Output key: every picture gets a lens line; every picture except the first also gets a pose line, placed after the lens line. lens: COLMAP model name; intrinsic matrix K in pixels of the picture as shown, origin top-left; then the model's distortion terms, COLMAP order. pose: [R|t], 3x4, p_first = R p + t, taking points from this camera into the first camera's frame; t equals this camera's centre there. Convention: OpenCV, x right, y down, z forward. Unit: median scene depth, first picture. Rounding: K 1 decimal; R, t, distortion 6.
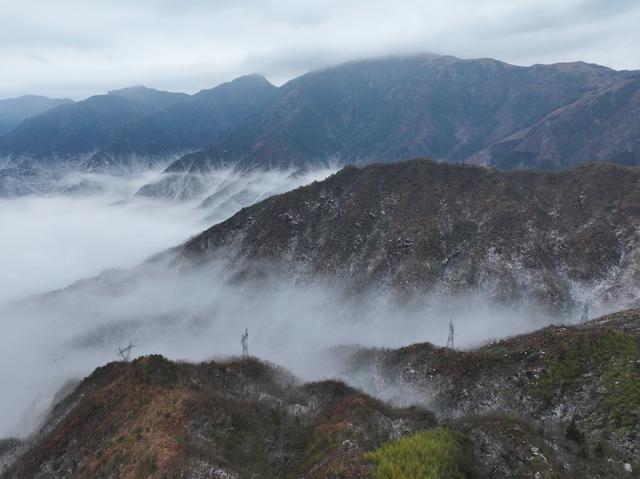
lens RADIAL K [[447.5, 0, 322.3], [0, 447.5, 242.0], [0, 0, 1]] dist [-0.011557, 0.021905]
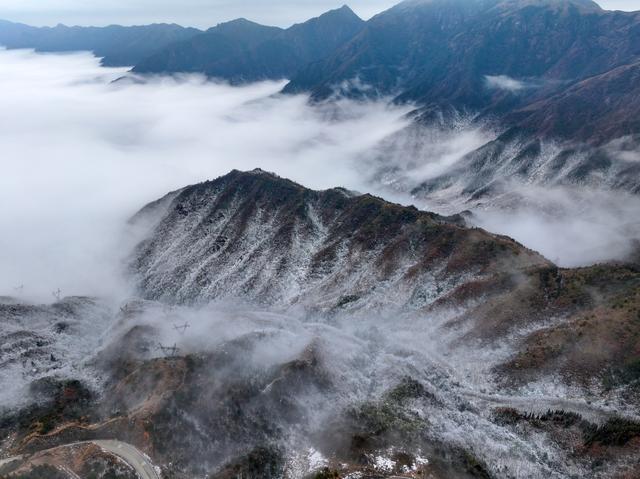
lens RADIAL K [[447.5, 0, 322.0], [0, 447.5, 236.9], [0, 0, 1]] dist [-0.011557, 0.021905]
pose [[0.951341, 0.133679, -0.277632, 0.224805], [-0.081618, 0.978133, 0.191294, -0.078944], [0.297133, -0.159326, 0.941450, -0.085020]]
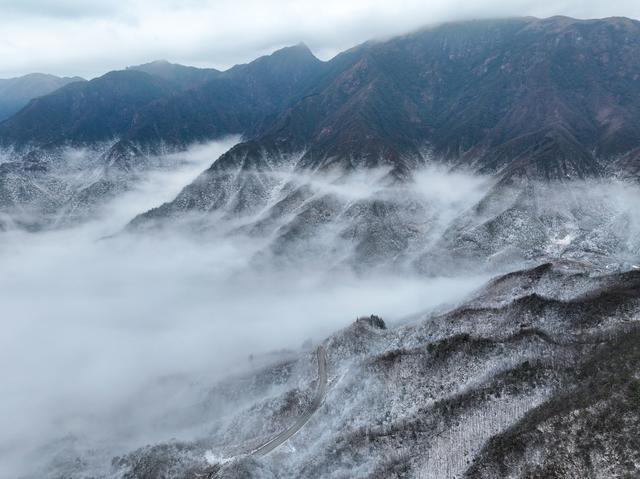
lens RADIAL K [[447.5, 0, 318.1], [0, 447.5, 239.4], [0, 0, 1]] dist [-0.011557, 0.021905]
pose [[0.999761, 0.003380, -0.021613, -0.133898], [-0.002709, 0.999515, 0.031026, -0.051253], [0.021707, -0.030960, 0.999285, 0.207023]]
